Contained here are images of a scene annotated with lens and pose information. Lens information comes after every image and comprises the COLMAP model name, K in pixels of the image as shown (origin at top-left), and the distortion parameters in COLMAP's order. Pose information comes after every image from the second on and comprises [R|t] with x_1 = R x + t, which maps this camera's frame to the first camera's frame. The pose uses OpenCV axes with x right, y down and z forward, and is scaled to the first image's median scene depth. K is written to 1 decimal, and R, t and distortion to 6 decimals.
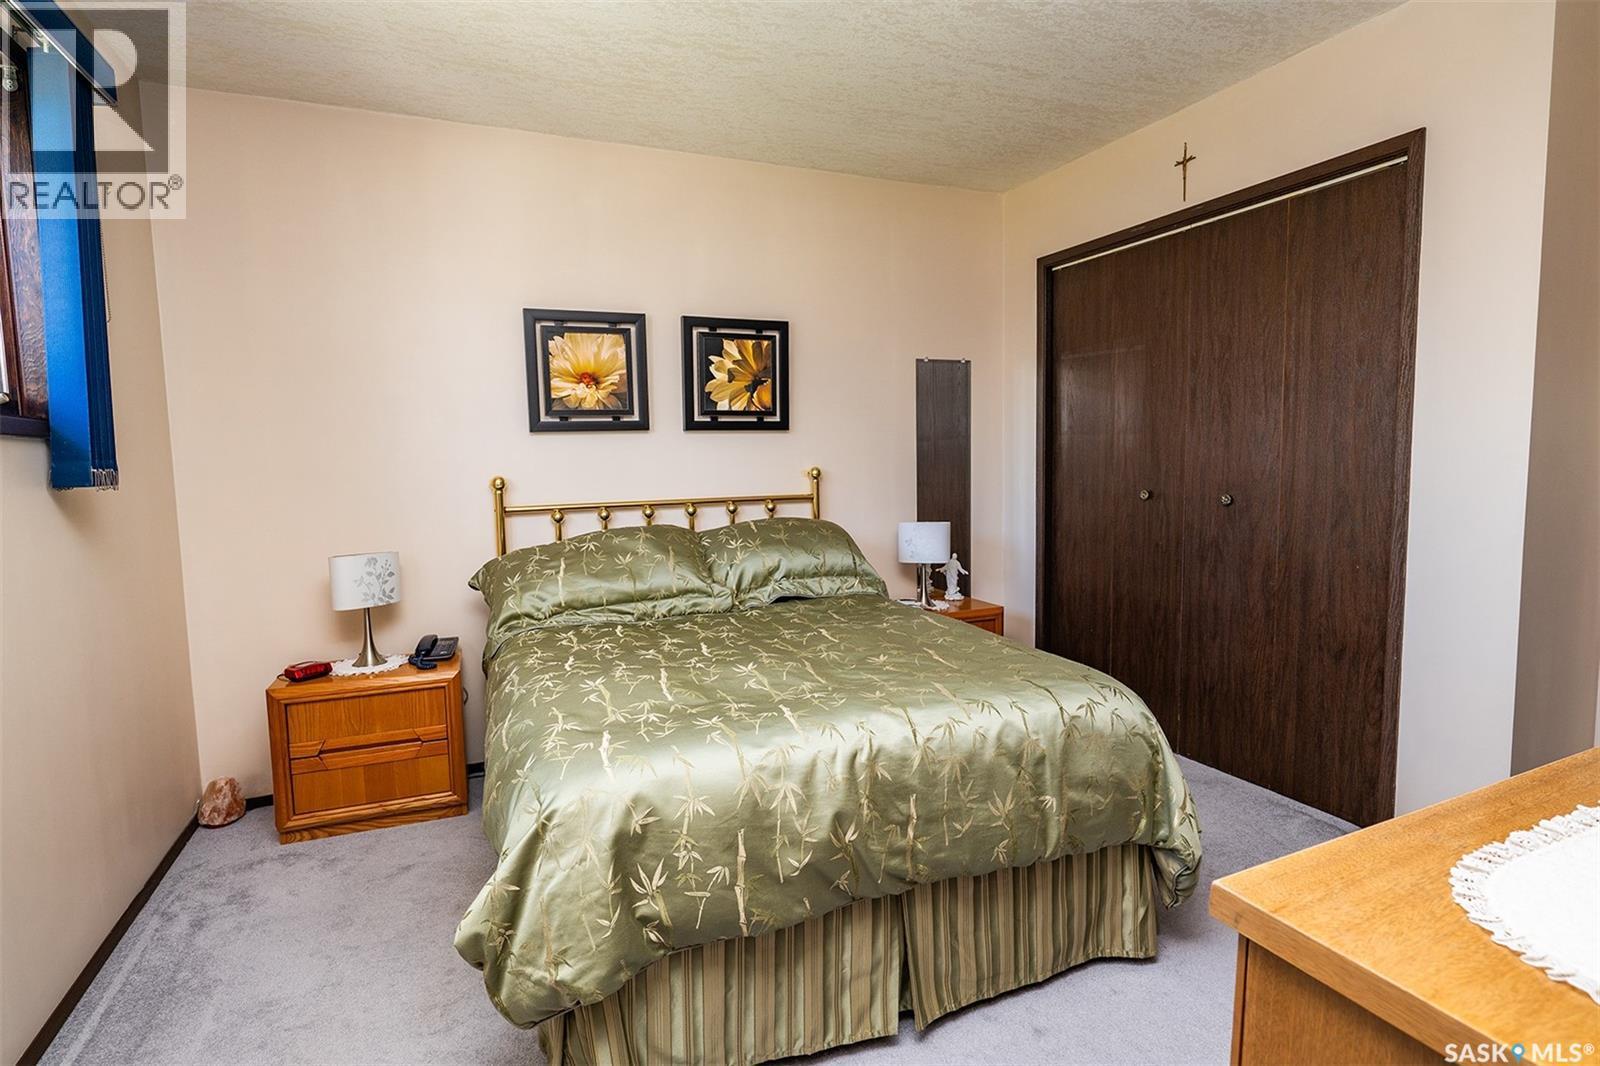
lens RADIAL K [[793.5, 0, 800.0], [0, 793.5, 533.0], [0, 0, 1]] dist [-0.002531, -0.000694]
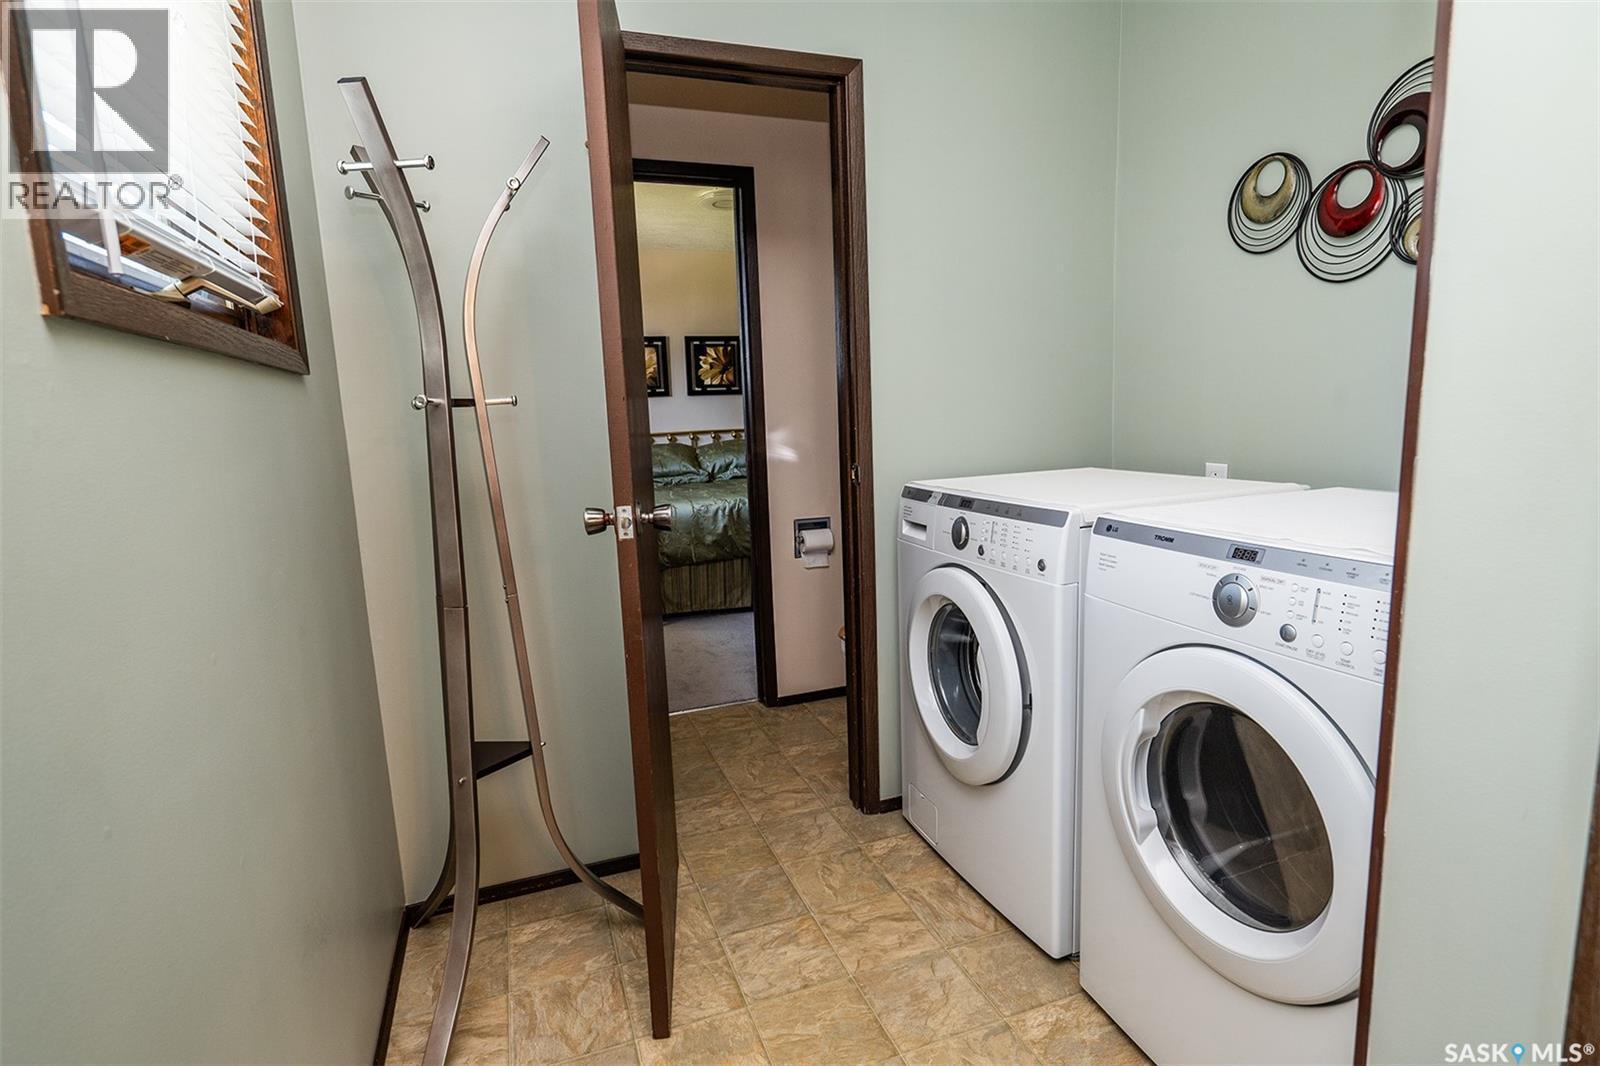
lens RADIAL K [[793.5, 0, 800.0], [0, 793.5, 533.0], [0, 0, 1]] dist [-0.002531, -0.000694]
pose [[0.998073, -0.012410, -0.060804, 0.241954], [0.015633, 0.998481, 0.052834, 0.108152], [0.060056, -0.053682, 0.996750, -0.934007]]
